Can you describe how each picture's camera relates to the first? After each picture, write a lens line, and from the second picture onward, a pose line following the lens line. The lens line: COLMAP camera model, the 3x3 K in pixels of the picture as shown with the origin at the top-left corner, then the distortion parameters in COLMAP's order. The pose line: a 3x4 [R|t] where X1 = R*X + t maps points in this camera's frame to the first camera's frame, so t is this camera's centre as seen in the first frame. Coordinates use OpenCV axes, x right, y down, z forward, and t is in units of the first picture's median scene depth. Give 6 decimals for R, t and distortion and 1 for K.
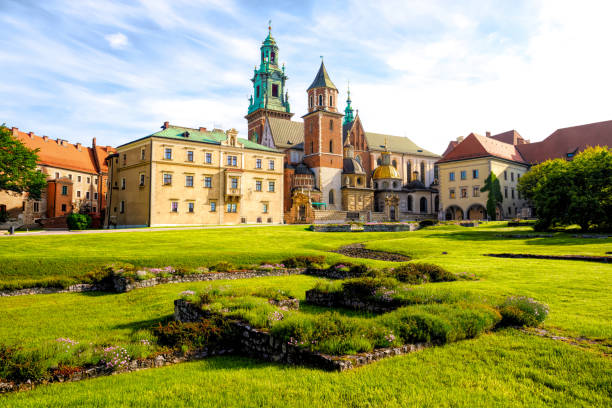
lens RADIAL K [[499.8, 0, 282.1], [0, 499.8, 204.9], [0, 0, 1]] dist [-0.024122, 0.009368]
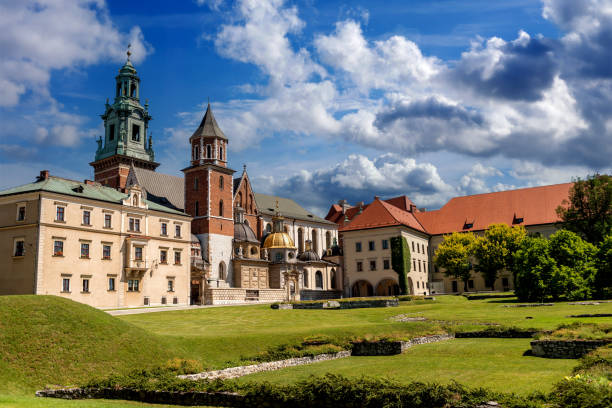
lens RADIAL K [[681.7, 0, 326.6], [0, 681.7, 186.6], [0, 0, 1]] dist [-0.009921, 0.000000]
pose [[0.906456, 0.047607, 0.419608, -0.228034], [0.011123, 0.990589, -0.136417, 0.001223], [-0.422154, 0.128323, 0.897396, -0.078338]]
